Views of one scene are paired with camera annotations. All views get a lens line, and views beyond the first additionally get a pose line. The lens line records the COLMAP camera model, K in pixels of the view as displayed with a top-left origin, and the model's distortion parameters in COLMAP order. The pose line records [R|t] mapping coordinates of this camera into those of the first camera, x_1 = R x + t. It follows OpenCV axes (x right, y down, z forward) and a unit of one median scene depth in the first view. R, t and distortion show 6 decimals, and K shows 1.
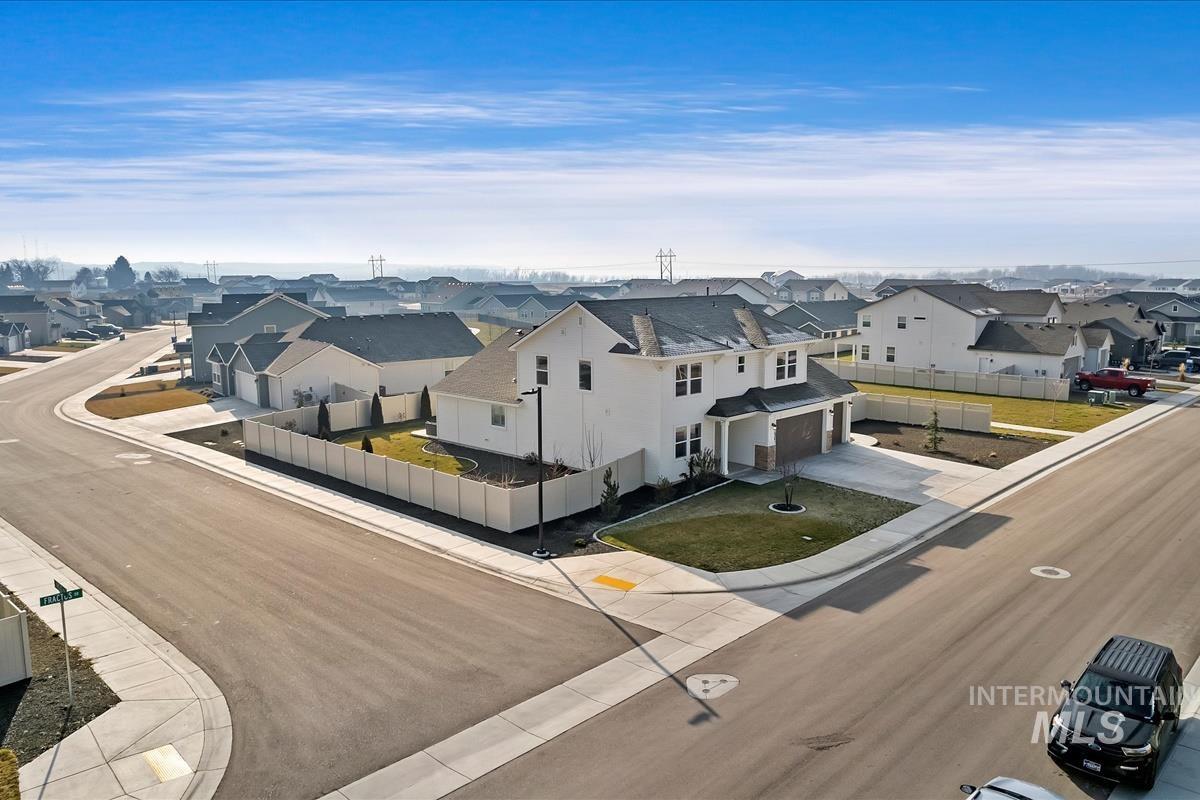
lens RADIAL K [[917.1, 0, 600.0], [0, 917.1, 400.0], [0, 0, 1]] dist [-0.054204, 0.003812]
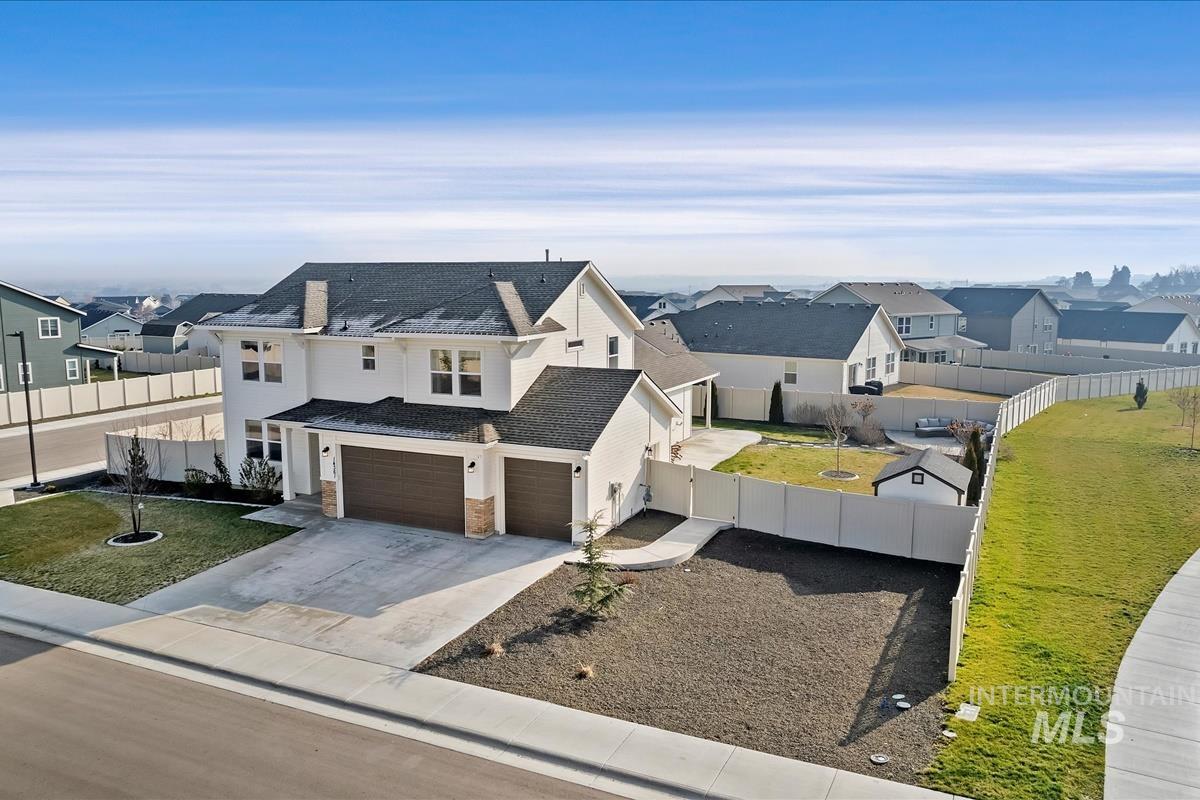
lens RADIAL K [[917.1, 0, 600.0], [0, 917.1, 400.0], [0, 0, 1]] dist [-0.054204, 0.003812]
pose [[0.324441, 0.139889, -0.935505, 0.870779], [-0.140359, 0.985175, 0.098638, -0.101434], [0.935434, 0.099304, 0.339266, 0.964405]]
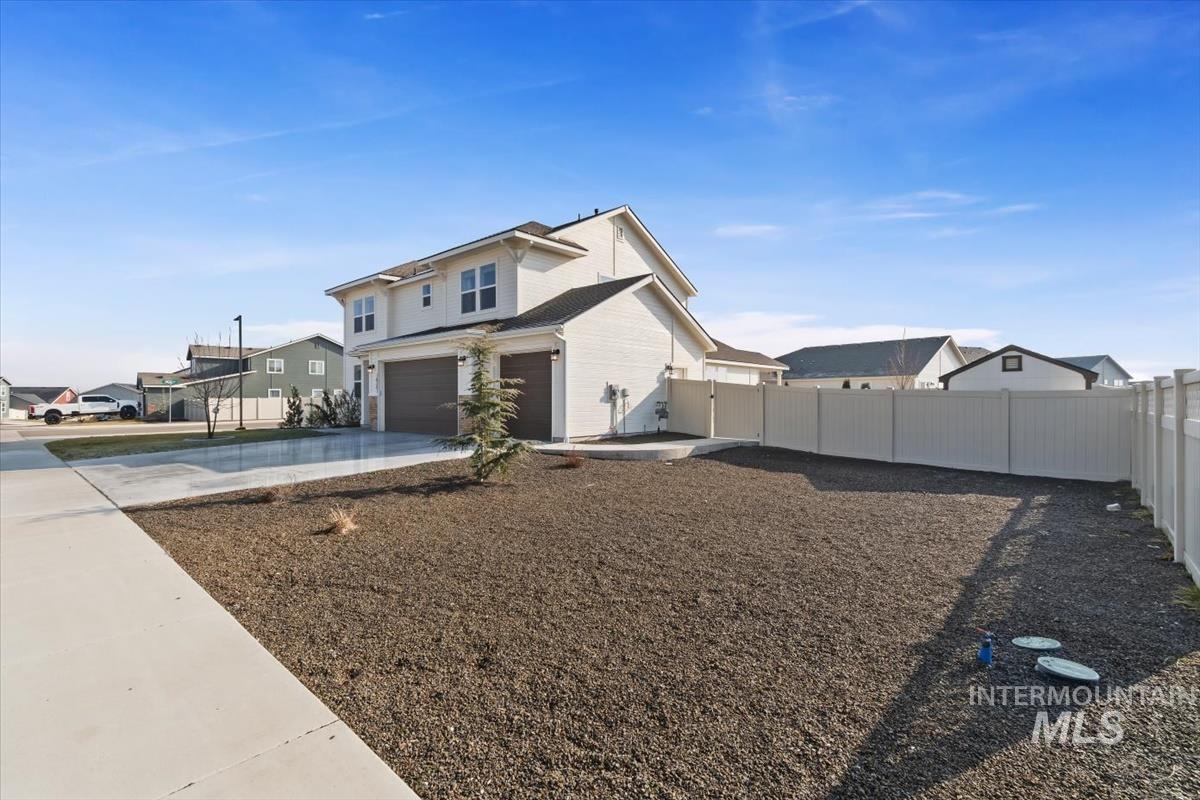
lens RADIAL K [[532.9, 0, 598.9], [0, 532.9, 402.8], [0, 0, 1]] dist [0.000697, 0.000281]
pose [[0.040019, 0.010971, -0.999139, 0.623123], [-0.146647, 0.989176, 0.004987, 0.027115], [0.988379, 0.146321, 0.041195, 1.173112]]
